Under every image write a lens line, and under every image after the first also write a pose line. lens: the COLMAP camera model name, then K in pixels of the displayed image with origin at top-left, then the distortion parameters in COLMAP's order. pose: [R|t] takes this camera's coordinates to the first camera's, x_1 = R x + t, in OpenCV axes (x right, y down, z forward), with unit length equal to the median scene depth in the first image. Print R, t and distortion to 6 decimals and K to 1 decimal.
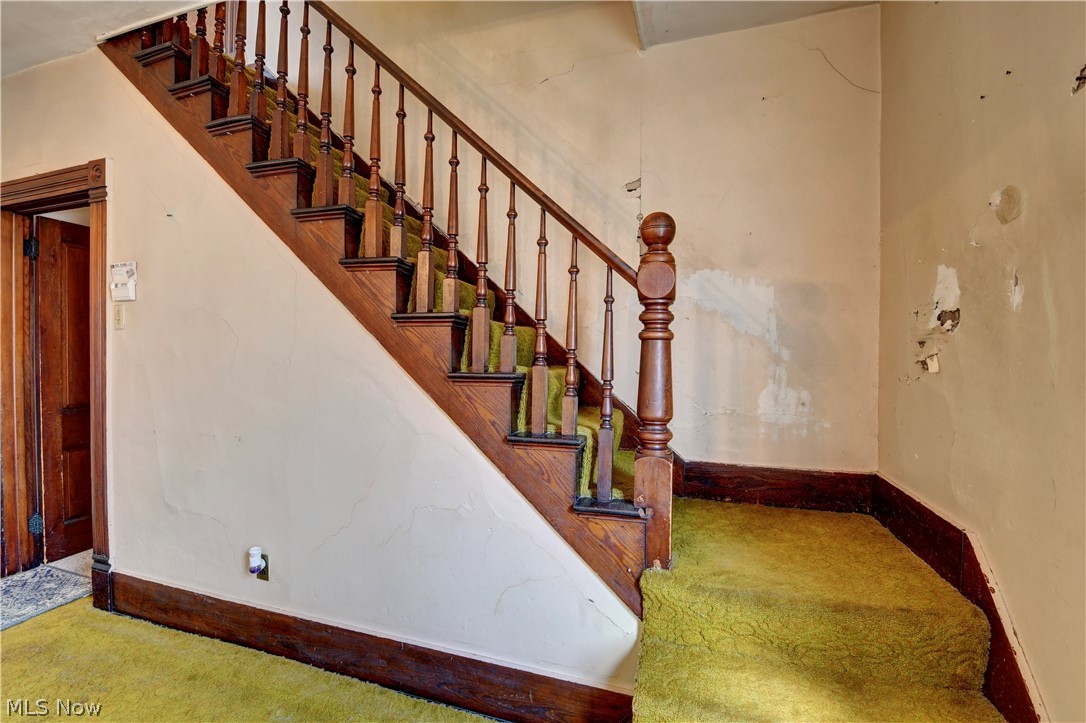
lens RADIAL K [[489.9, 0, 542.3], [0, 489.9, 357.3], [0, 0, 1]] dist [-0.003746, -0.001007]
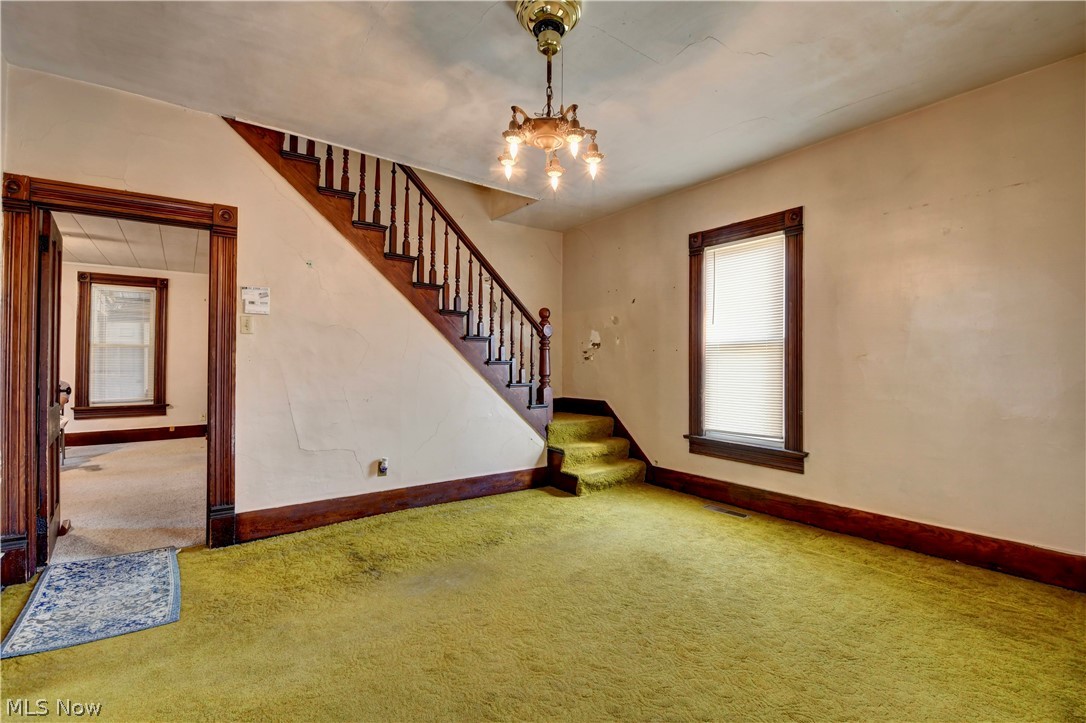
lens RADIAL K [[489.9, 0, 537.2], [0, 489.9, 360.2], [0, 0, 1]] dist [-0.003746, -0.001007]
pose [[0.579151, 0.001751, 0.815219, -2.206967], [0.006662, 0.999954, -0.006880, 0.049160], [-0.815193, 0.009416, 0.579113, -0.697464]]
